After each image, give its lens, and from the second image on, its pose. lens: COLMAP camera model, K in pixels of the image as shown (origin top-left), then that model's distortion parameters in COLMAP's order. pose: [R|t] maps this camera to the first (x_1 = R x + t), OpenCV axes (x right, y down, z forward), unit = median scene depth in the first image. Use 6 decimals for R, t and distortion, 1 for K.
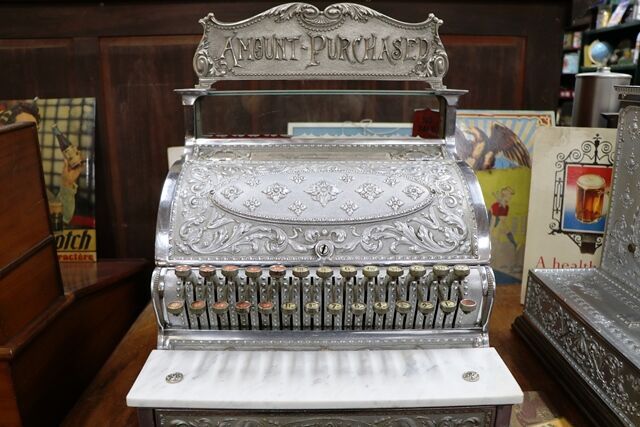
lens RADIAL K [[513.2, 0, 320.0], [0, 513.2, 227.8], [0, 0, 1]] dist [-0.190149, 0.146513]
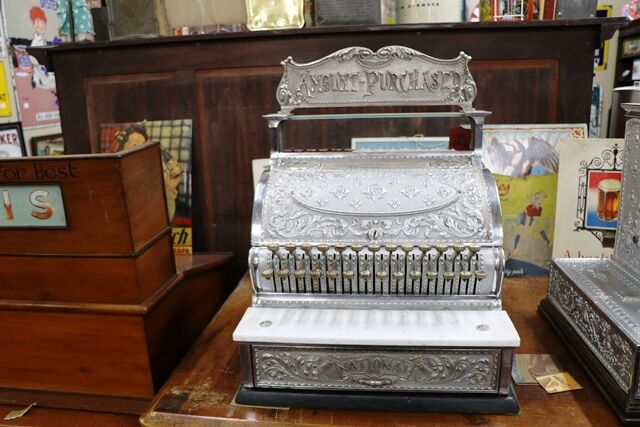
lens RADIAL K [[513.2, 0, 320.0], [0, 513.2, 227.8], [0, 0, 1]] dist [-0.190149, 0.146513]
pose [[0.991230, 0.002628, -0.132125, 0.034257], [-0.005611, 0.999738, -0.022211, 0.045793], [0.132032, 0.022757, 0.990984, -0.289771]]
